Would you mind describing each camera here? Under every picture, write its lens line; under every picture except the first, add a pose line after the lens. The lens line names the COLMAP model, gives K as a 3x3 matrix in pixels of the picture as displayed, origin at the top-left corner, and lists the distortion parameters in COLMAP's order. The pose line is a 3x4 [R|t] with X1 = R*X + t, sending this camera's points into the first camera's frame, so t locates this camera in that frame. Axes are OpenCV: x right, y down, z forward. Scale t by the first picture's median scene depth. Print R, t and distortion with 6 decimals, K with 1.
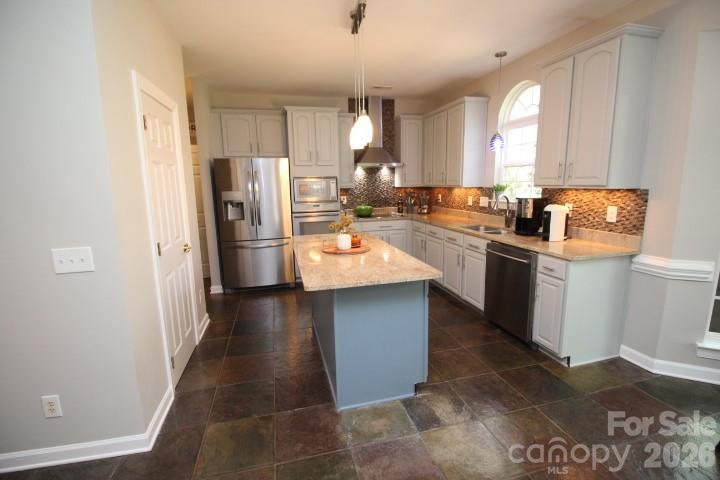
lens RADIAL K [[333.2, 0, 360.6], [0, 333.2, 238.7], [0, 0, 1]] dist [-0.012699, -0.006247]
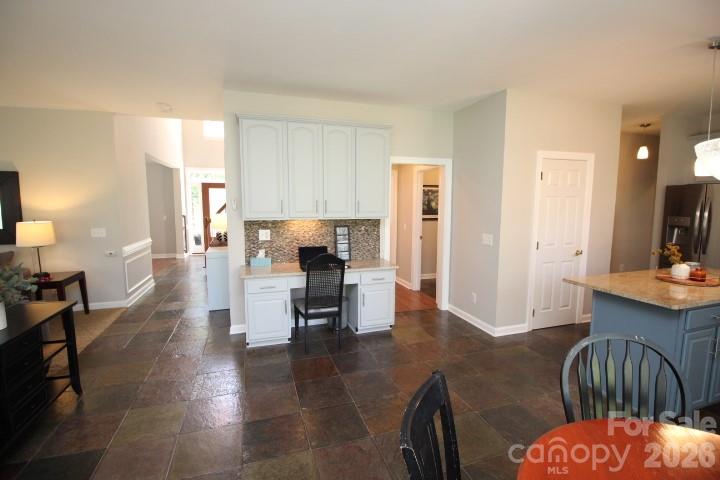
lens RADIAL K [[333.2, 0, 359.1], [0, 333.2, 237.0], [0, 0, 1]] dist [-0.012699, -0.006247]
pose [[0.065118, 0.125724, -0.989926, 0.699267], [-0.170835, 0.978790, 0.113073, -0.032151], [0.983145, 0.161751, 0.085215, -0.060294]]
